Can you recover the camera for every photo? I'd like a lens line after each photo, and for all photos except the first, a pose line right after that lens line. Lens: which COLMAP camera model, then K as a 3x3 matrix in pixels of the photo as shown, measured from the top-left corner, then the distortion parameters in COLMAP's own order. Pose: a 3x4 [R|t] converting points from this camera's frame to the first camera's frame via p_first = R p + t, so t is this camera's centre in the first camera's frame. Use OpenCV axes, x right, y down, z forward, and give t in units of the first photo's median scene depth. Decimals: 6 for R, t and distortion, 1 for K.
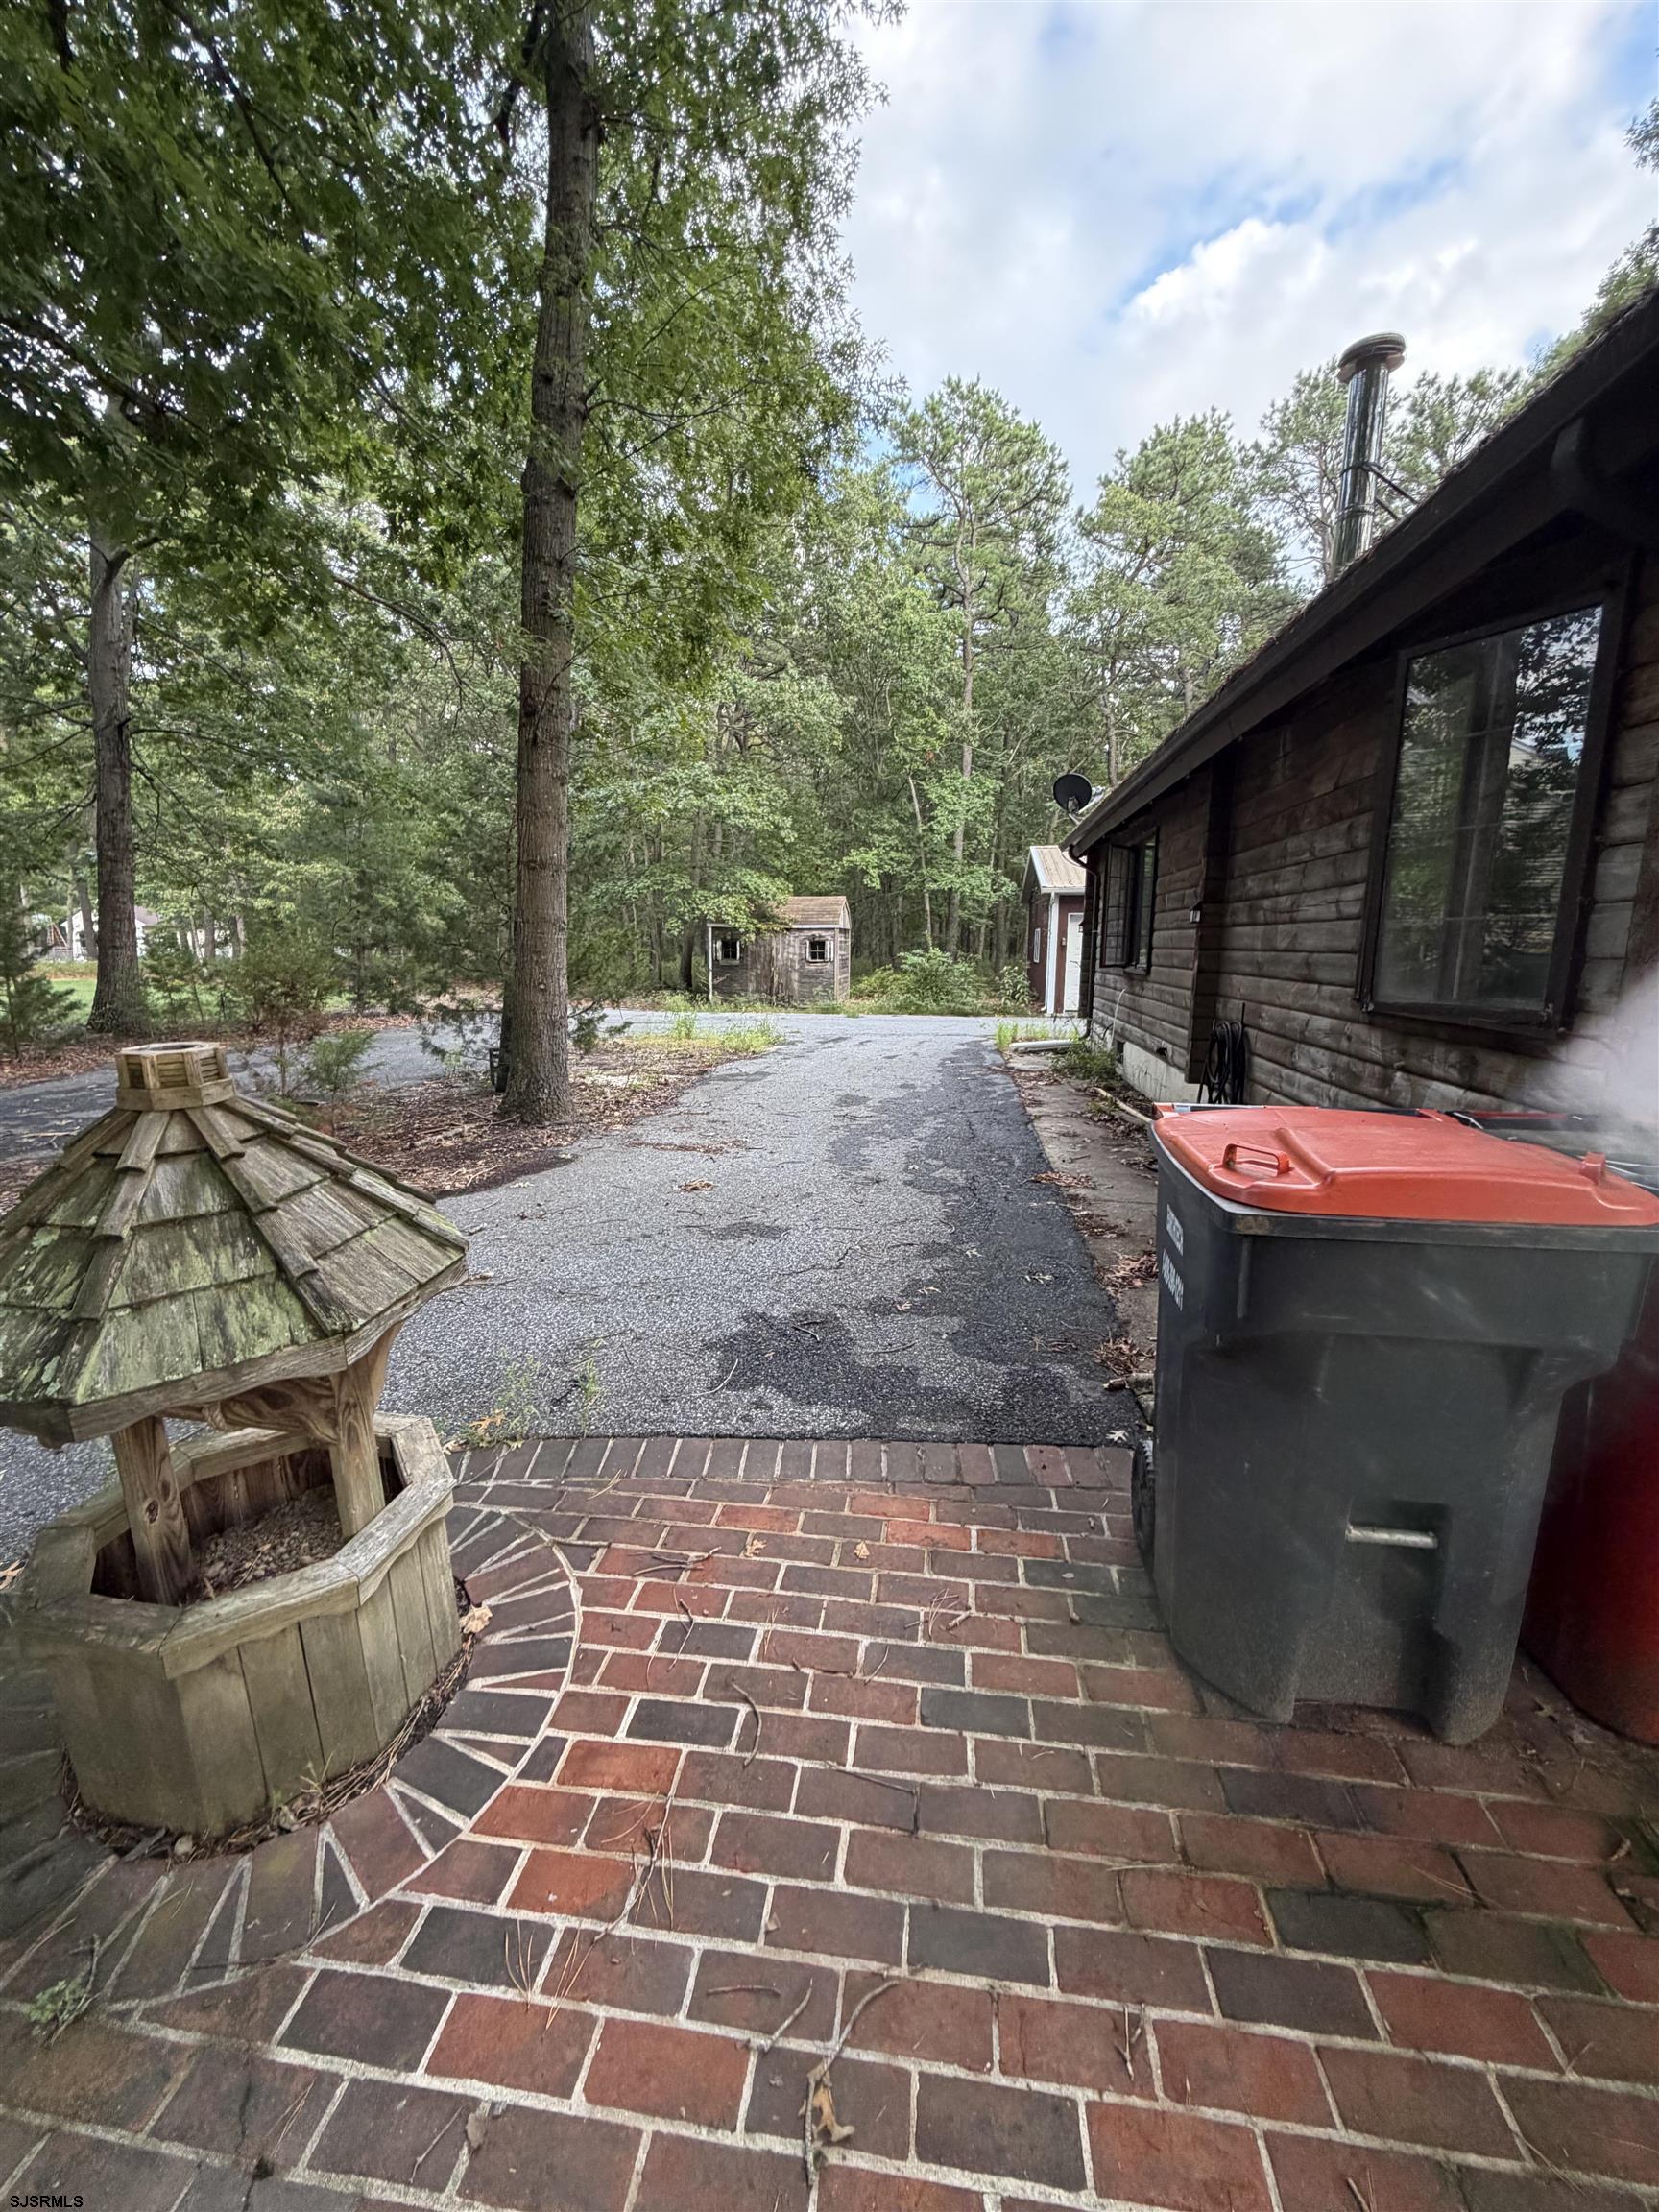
lens RADIAL K [[881.2, 0, 834.8], [0, 881.2, 1110.1], [0, 0, 1]] dist [0.006619, -0.000811]
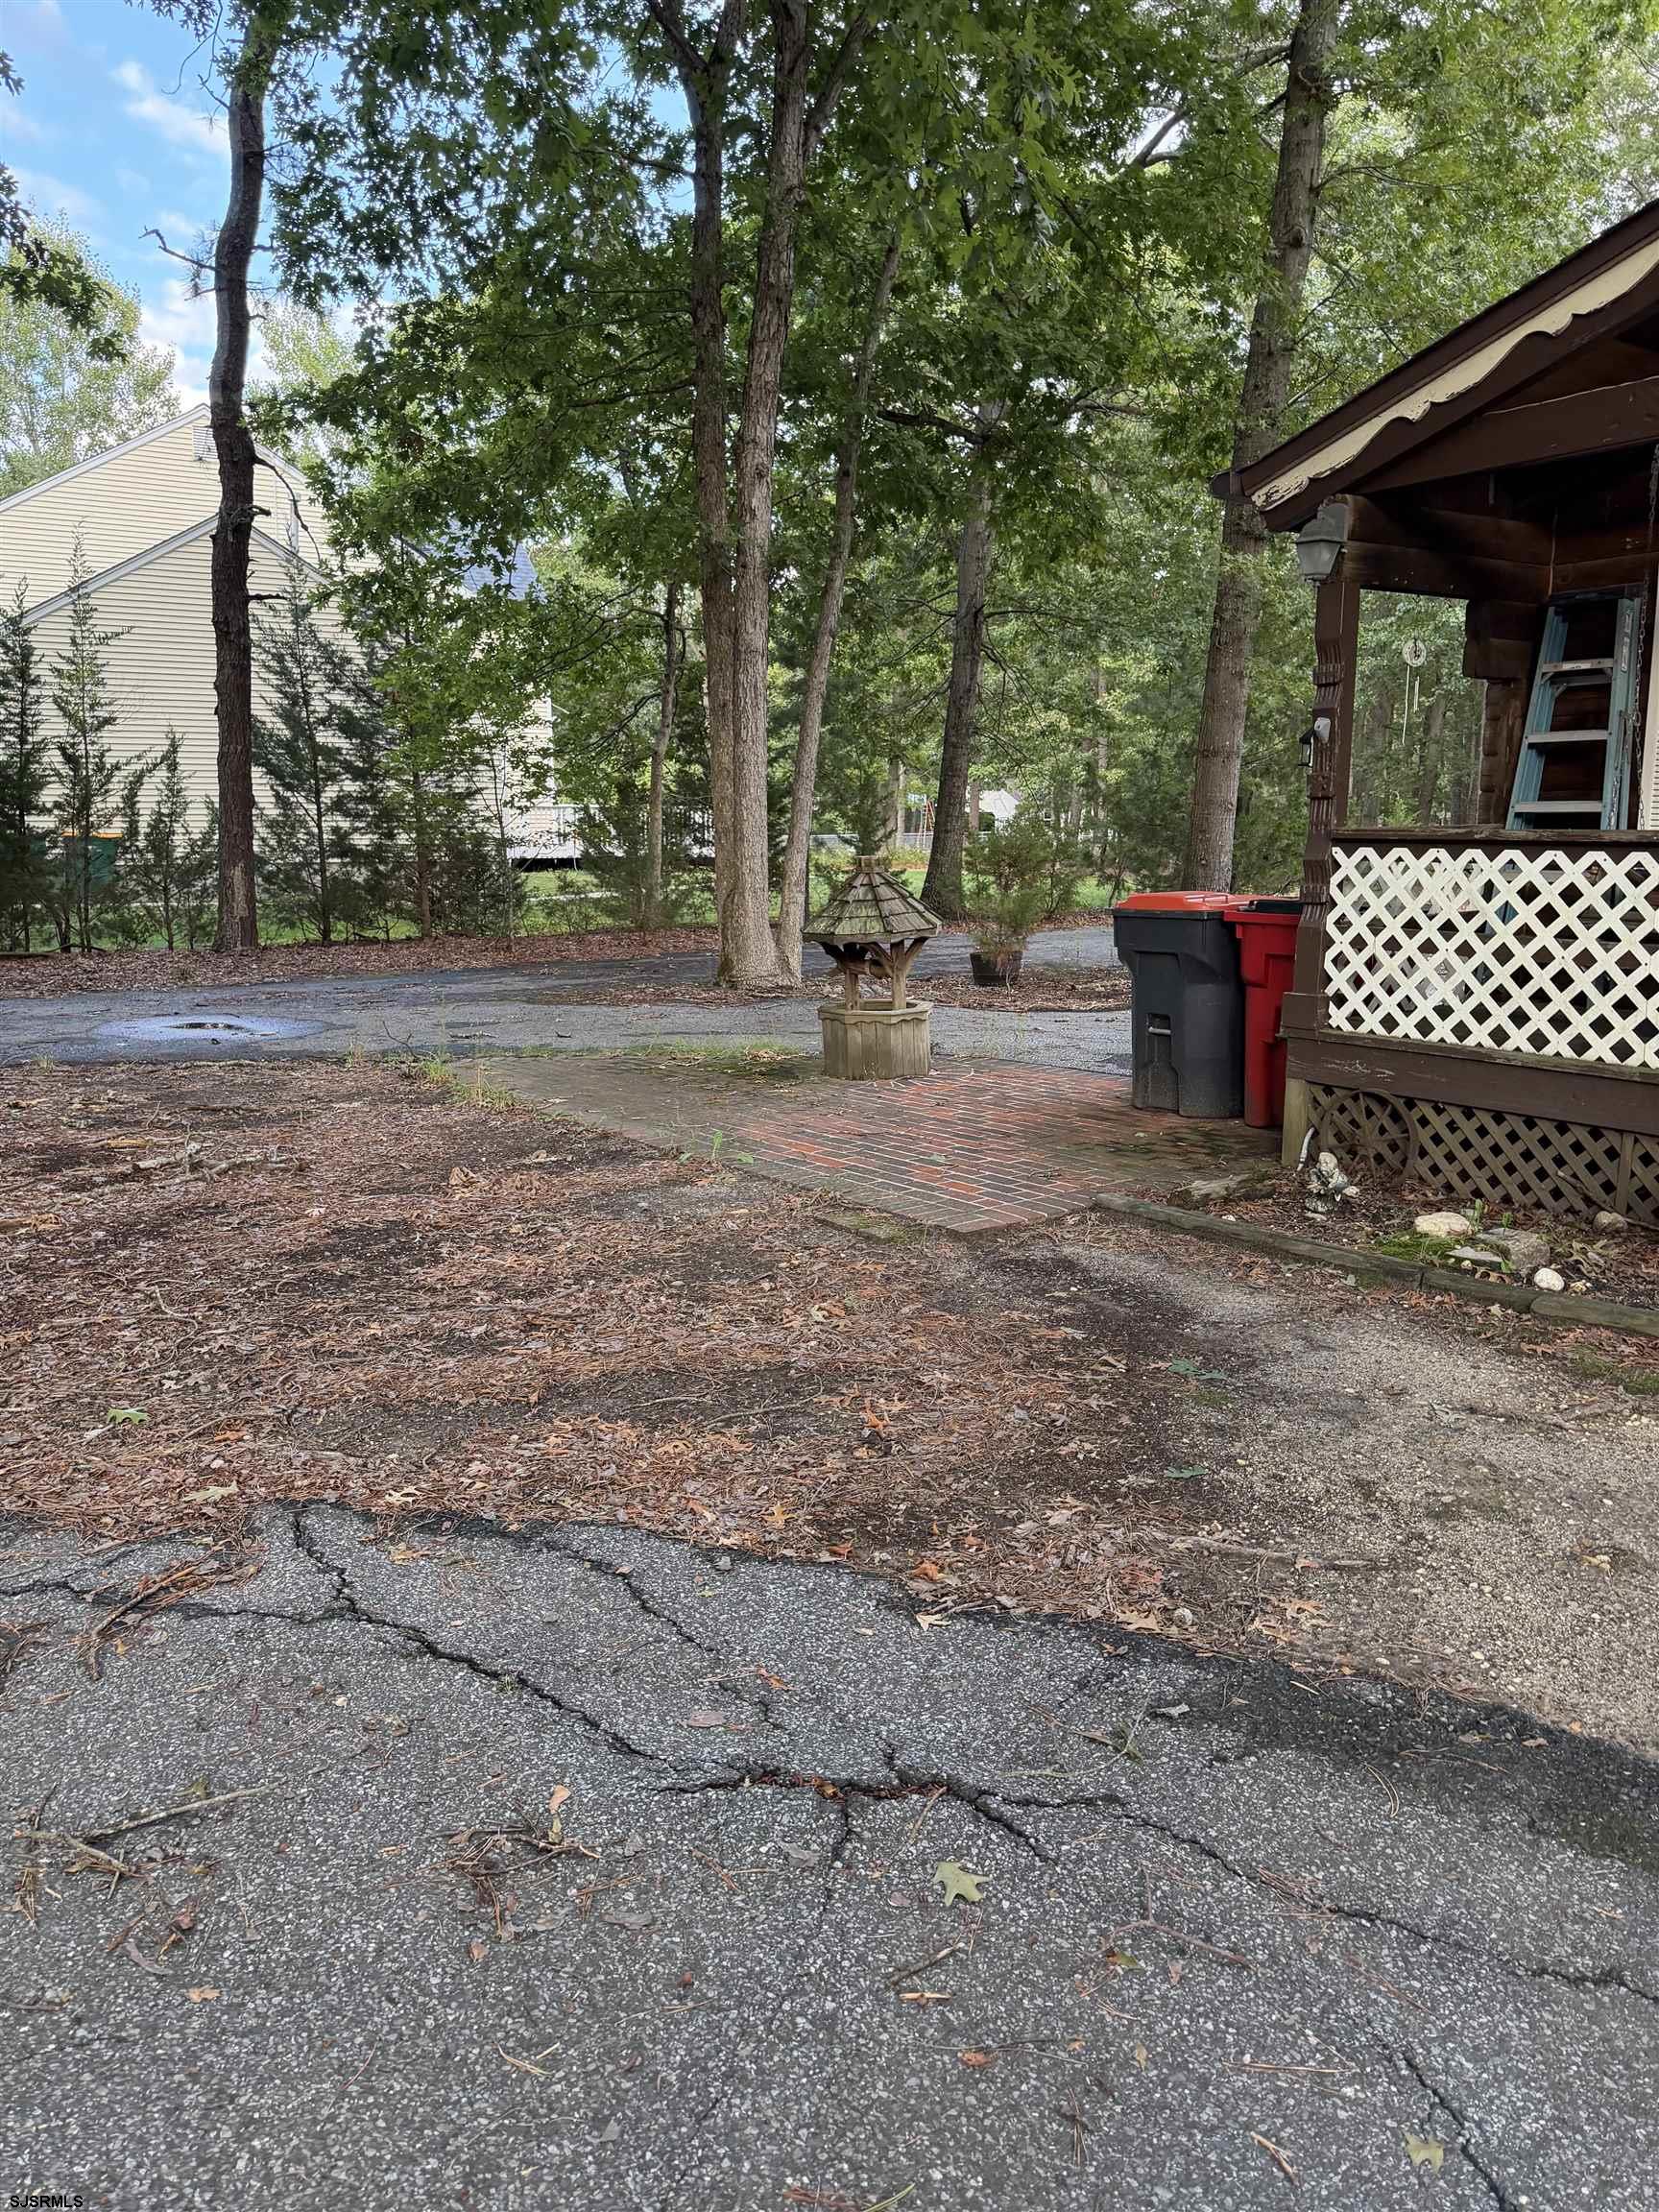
lens RADIAL K [[1575.8, 0, 799.3], [0, 1575.8, 1109.4], [0, 0, 1]] dist [0.012215, -0.017526]
pose [[0.700492, 0.120956, -0.703336, 0.372892], [-0.126540, 0.990968, 0.044394, 0.071446], [0.702353, 0.057903, 0.709470, -0.372404]]
